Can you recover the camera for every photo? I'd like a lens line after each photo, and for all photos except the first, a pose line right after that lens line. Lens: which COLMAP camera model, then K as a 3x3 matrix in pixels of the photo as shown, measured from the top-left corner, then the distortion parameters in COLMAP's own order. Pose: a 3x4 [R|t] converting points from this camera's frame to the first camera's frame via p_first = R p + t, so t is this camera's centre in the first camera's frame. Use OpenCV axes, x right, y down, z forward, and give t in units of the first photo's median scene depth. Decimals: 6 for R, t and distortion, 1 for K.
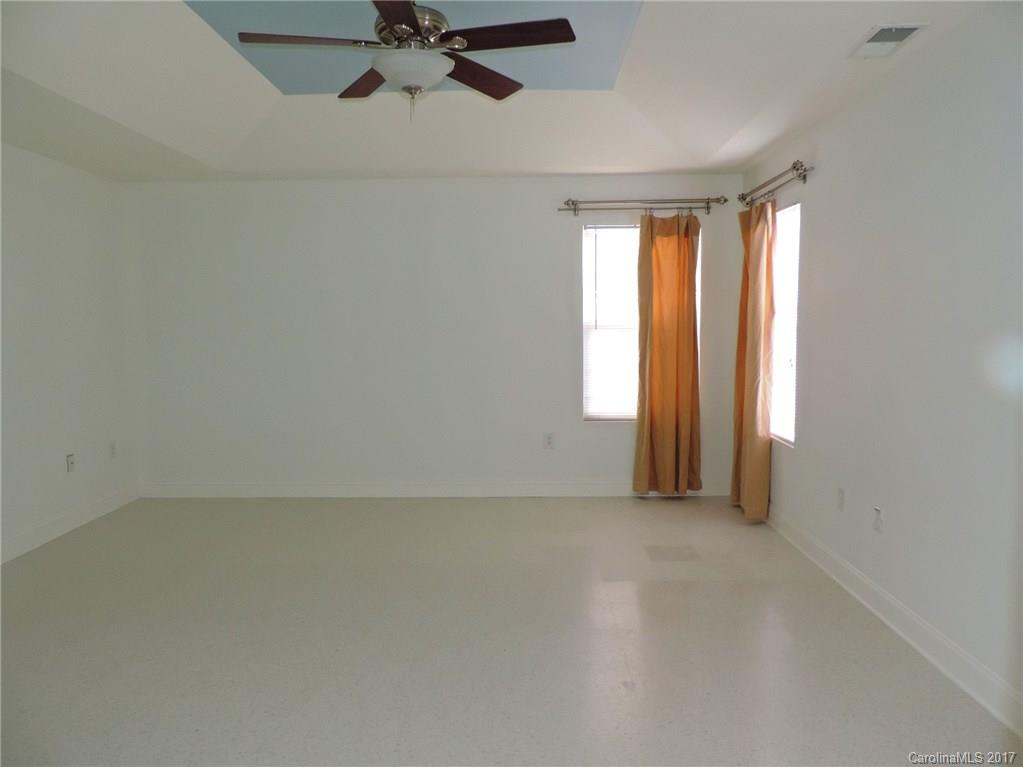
lens RADIAL K [[727.5, 0, 512.2], [0, 727.5, 388.2], [0, 0, 1]] dist [-0.019398, 0.004055]
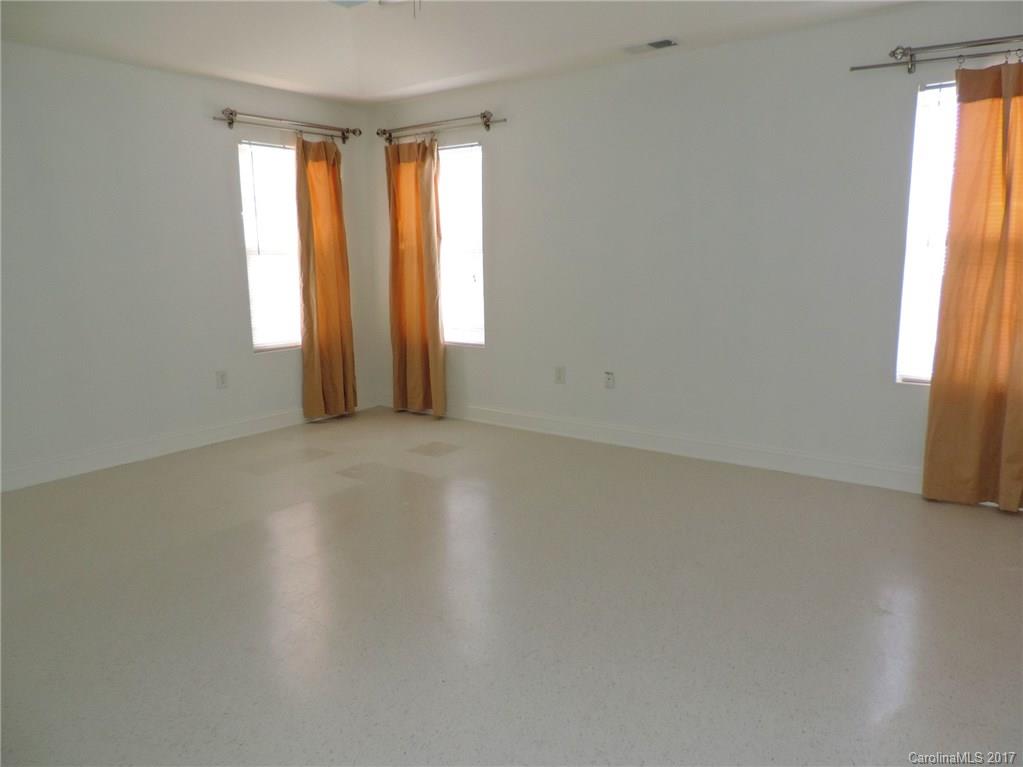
lens RADIAL K [[727.5, 0, 512.2], [0, 727.5, 388.2], [0, 0, 1]] dist [-0.019398, 0.004055]
pose [[0.584101, -0.143055, 0.798975, -0.478812], [0.082240, 0.989711, 0.117083, 0.007559], [-0.807504, -0.002681, 0.589856, 0.183251]]
